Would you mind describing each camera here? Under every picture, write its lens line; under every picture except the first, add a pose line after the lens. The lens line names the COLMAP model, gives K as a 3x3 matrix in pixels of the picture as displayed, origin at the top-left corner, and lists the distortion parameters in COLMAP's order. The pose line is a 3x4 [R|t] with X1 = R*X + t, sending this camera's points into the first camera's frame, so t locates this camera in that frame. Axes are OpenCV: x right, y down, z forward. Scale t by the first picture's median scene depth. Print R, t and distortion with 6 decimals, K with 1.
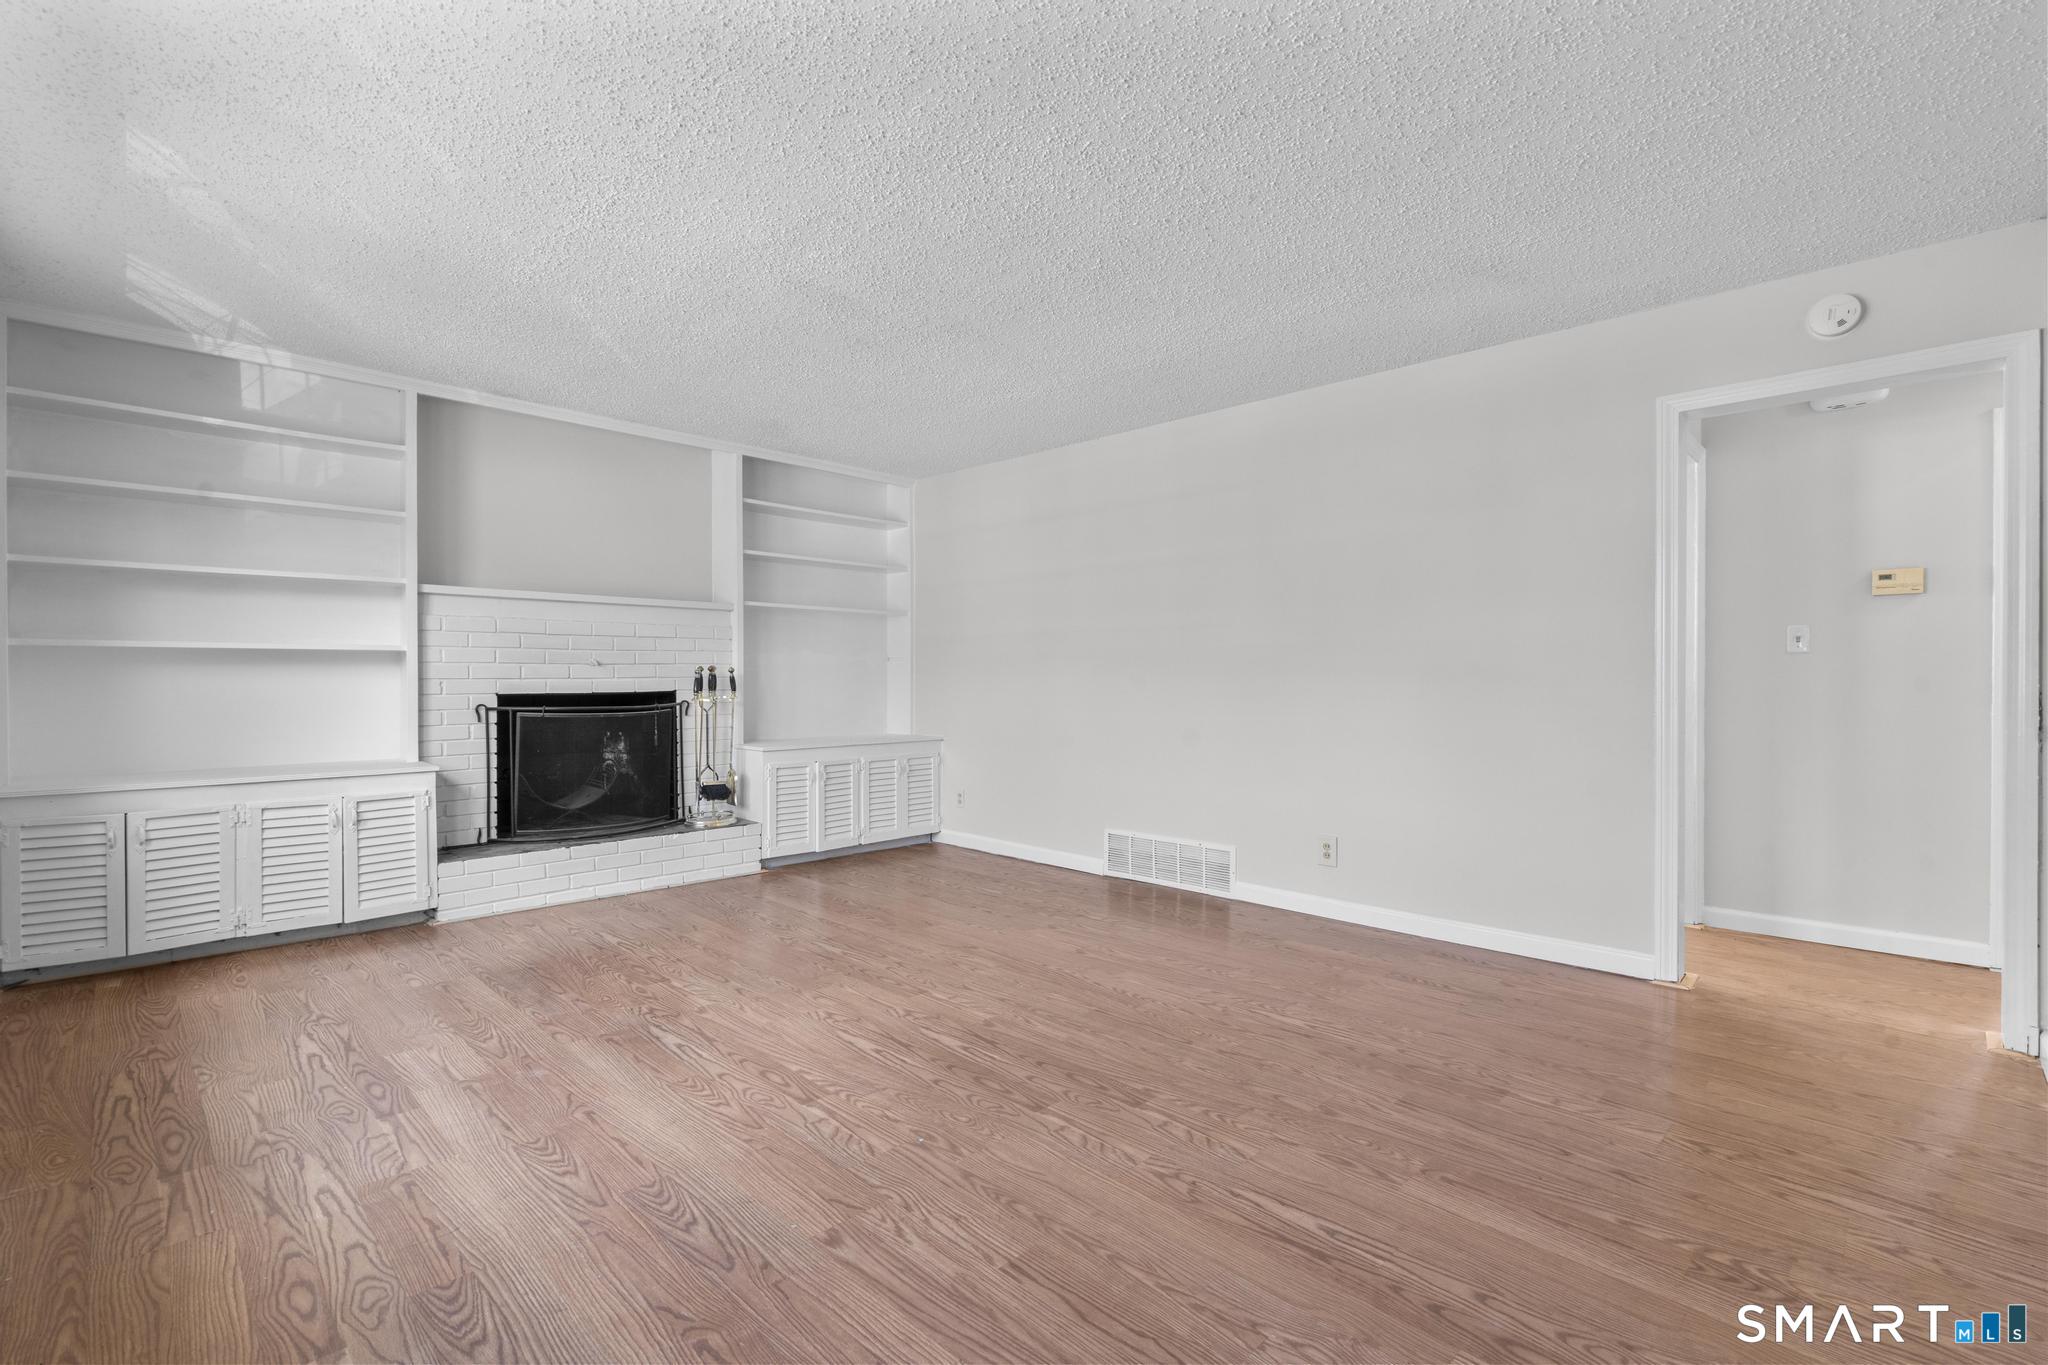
lens RADIAL K [[919.6, 0, 1019.8], [0, 919.6, 685.8], [0, 0, 1]] dist [-0.005538, 0.002585]
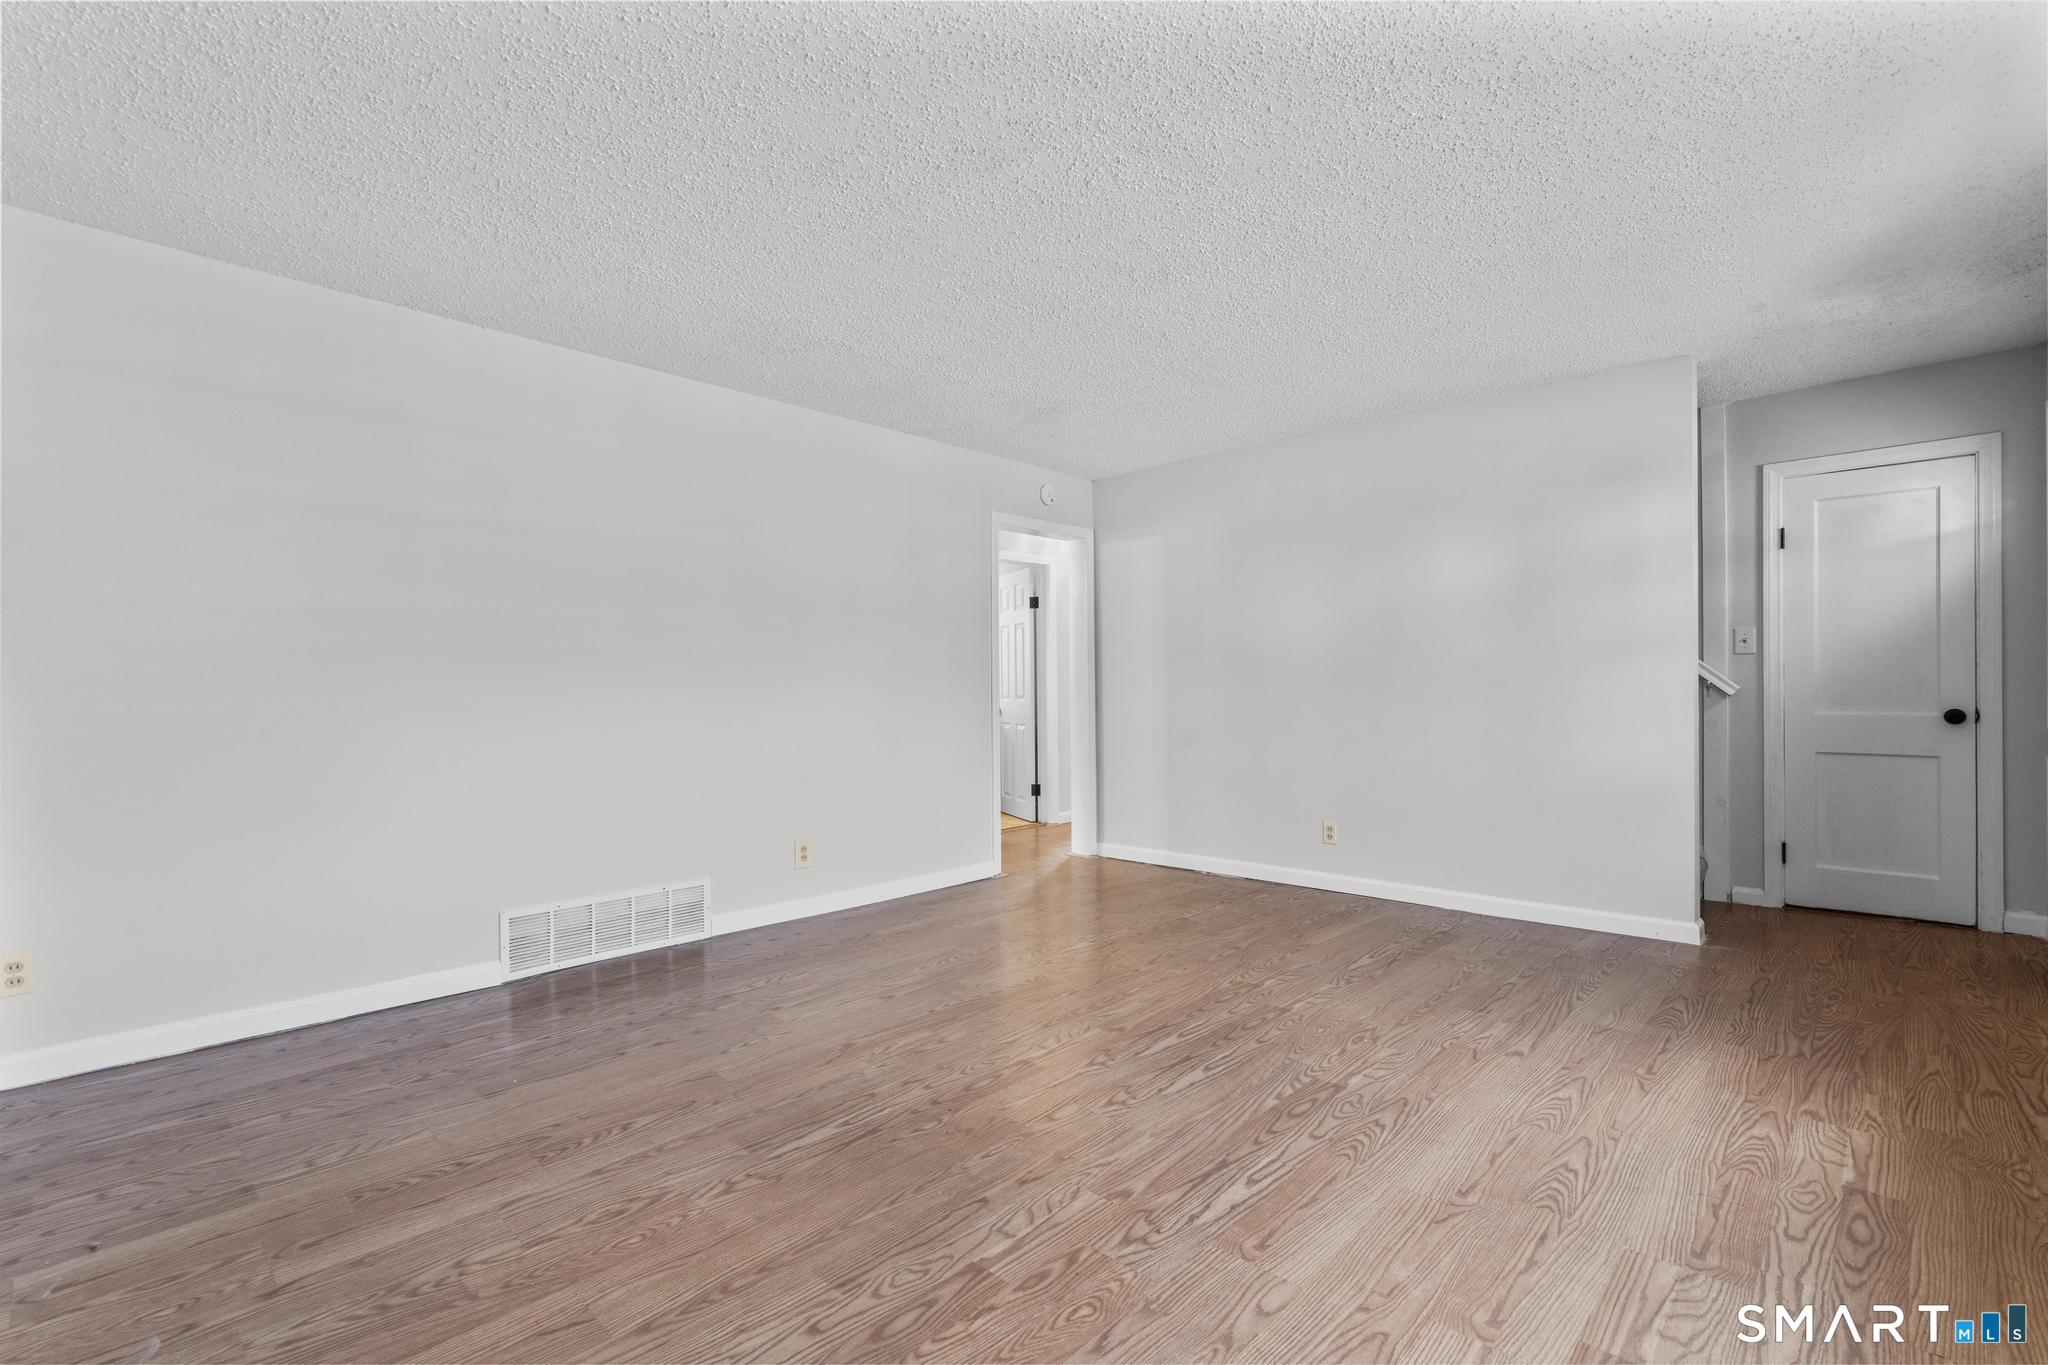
lens RADIAL K [[917.2, 0, 1022.1], [0, 917.2, 688.1], [0, 0, 1]] dist [-0.008077, 0.003440]
pose [[-0.020750, -0.000761, 0.999784, -1.013076], [0.015154, 0.999885, 0.001075, -0.007106], [-0.999670, 0.015173, -0.020736, 1.099818]]
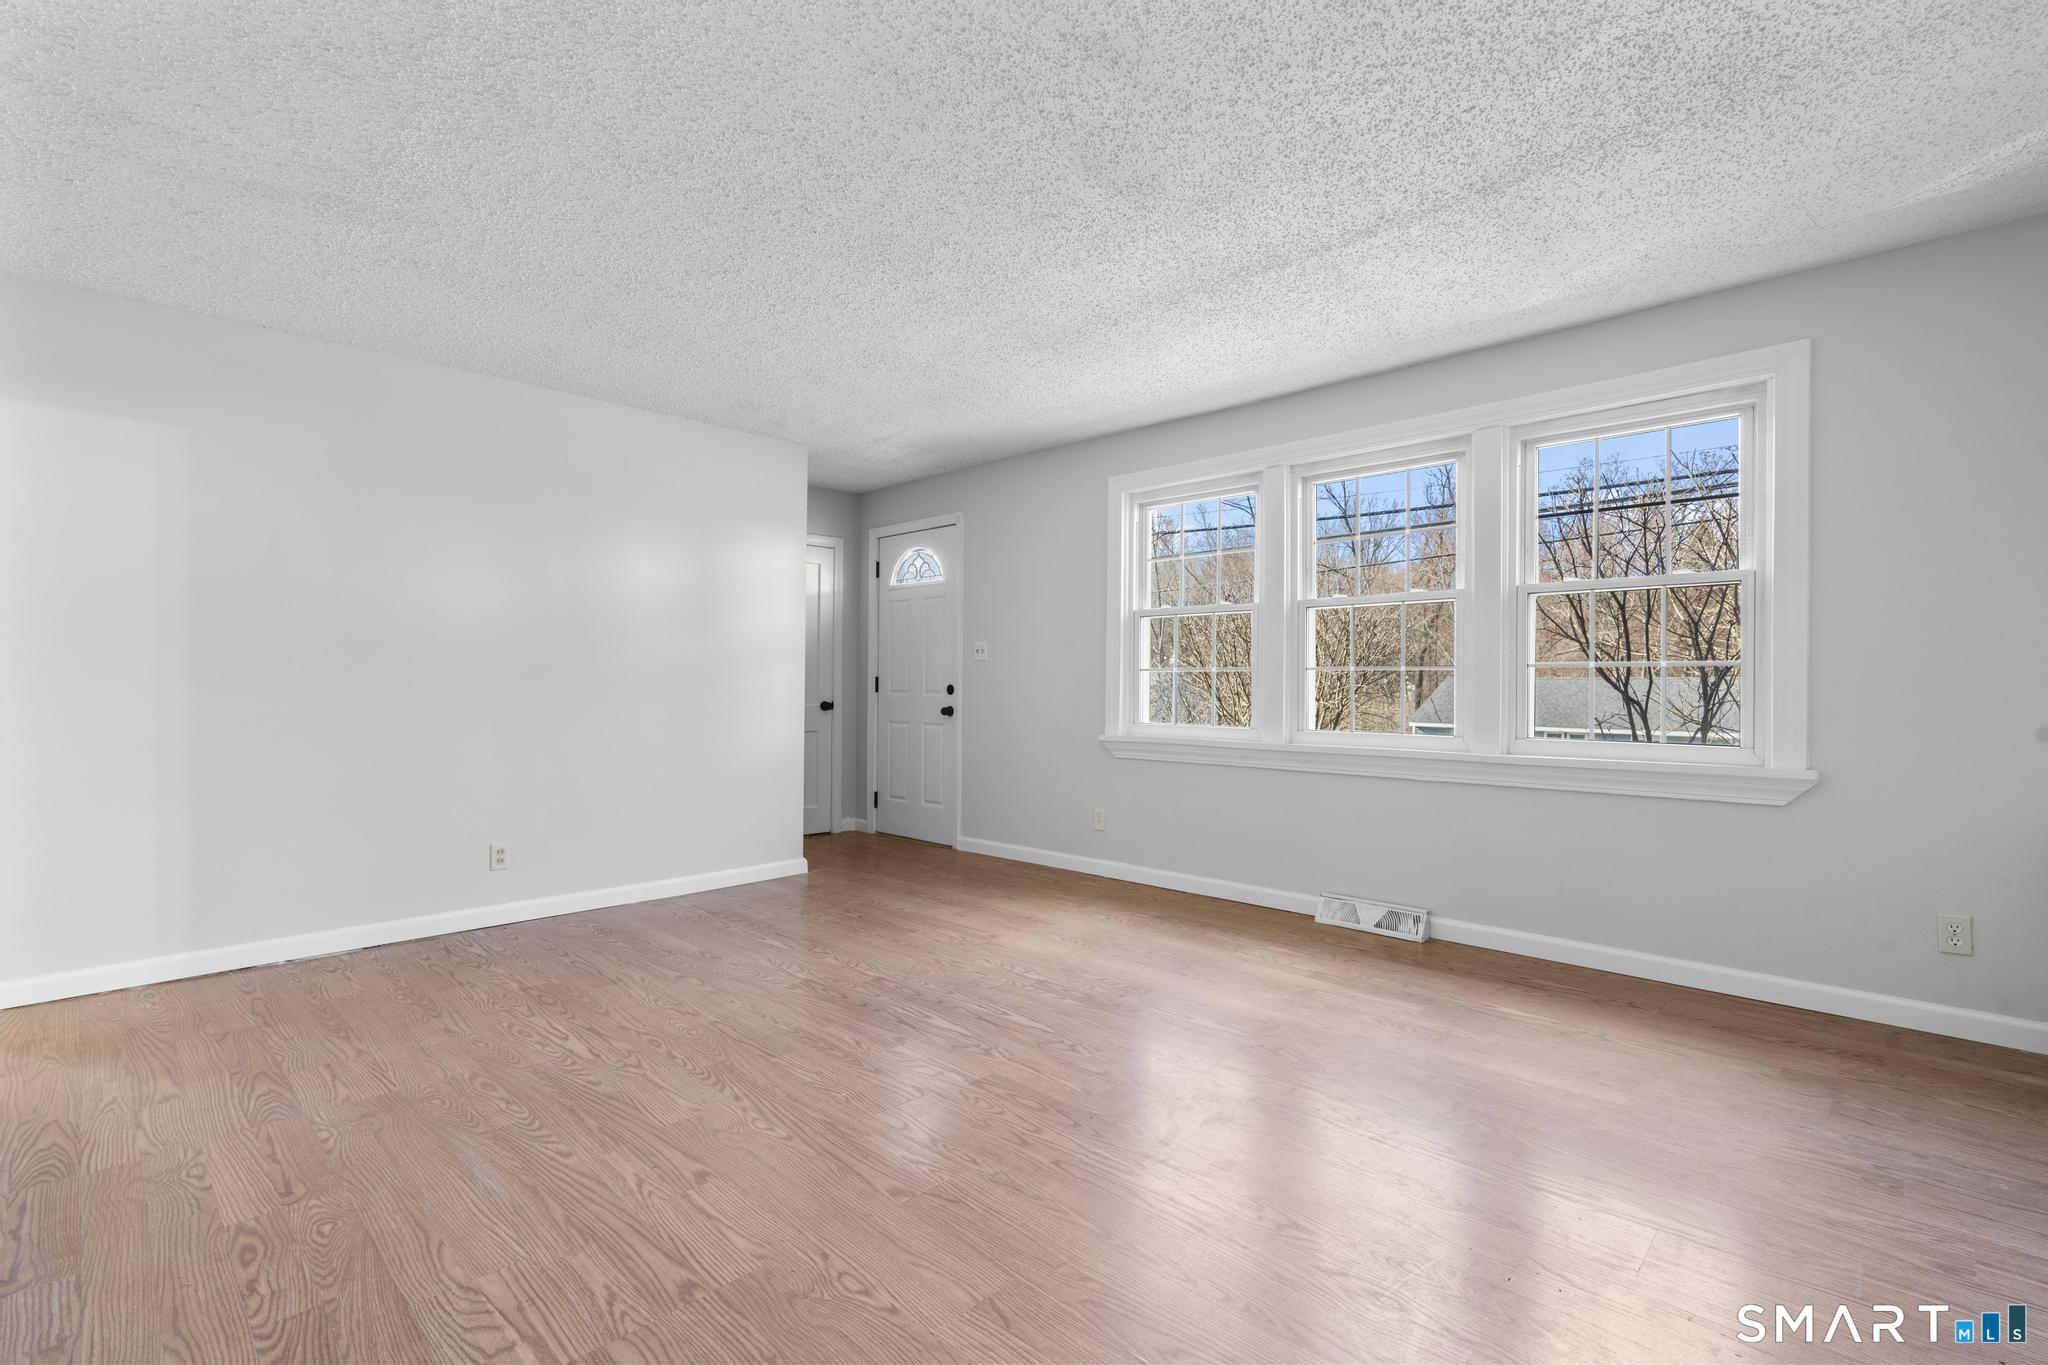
lens RADIAL K [[919.6, 0, 1019.8], [0, 919.6, 685.8], [0, 0, 1]] dist [-0.005538, 0.002585]
pose [[-0.999920, -0.004188, -0.011946, -0.142698], [-0.004260, 0.999973, 0.005968, -0.006532], [0.011921, 0.006018, -0.999911, 1.920747]]
